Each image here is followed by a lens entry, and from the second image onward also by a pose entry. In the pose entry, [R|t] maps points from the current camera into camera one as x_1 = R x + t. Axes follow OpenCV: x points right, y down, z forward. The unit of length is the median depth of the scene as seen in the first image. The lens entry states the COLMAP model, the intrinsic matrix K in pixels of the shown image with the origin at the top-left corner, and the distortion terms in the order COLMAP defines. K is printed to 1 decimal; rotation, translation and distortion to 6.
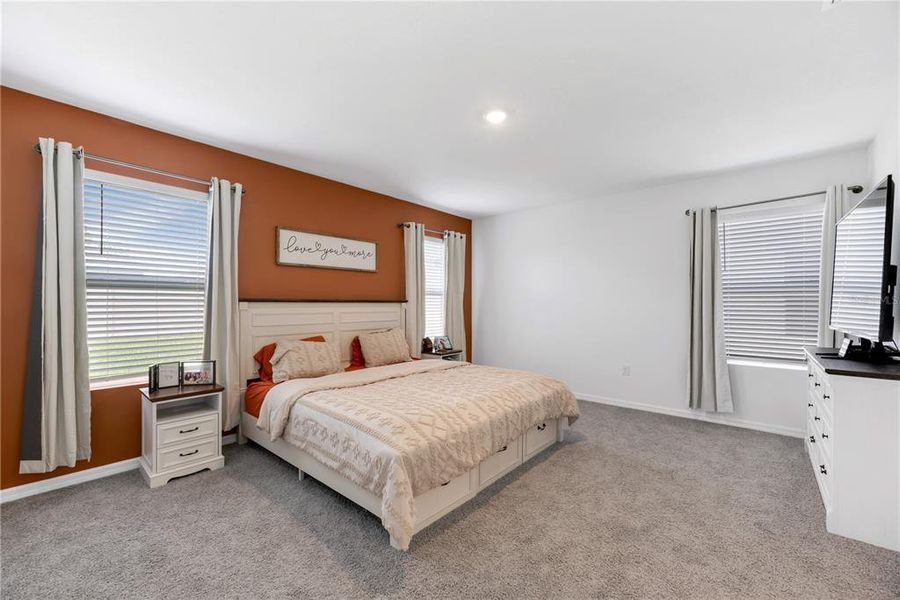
lens RADIAL K [[362.7, 0, 447.0], [0, 362.7, 302.4], [0, 0, 1]] dist [0.000533, 0.000023]
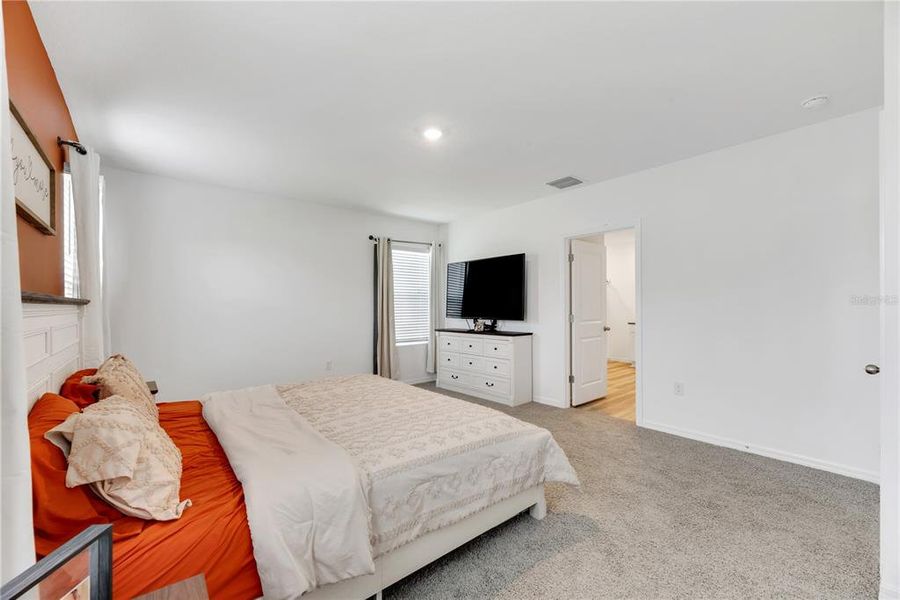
lens RADIAL K [[362.7, 0, 447.0], [0, 362.7, 302.4], [0, 0, 1]] dist [0.000533, 0.000023]
pose [[0.166642, 0.007207, 0.985991, -0.893227], [0.000174, 0.999973, -0.007338, 0.004890], [-0.986017, 0.001394, 0.166637, 0.748813]]
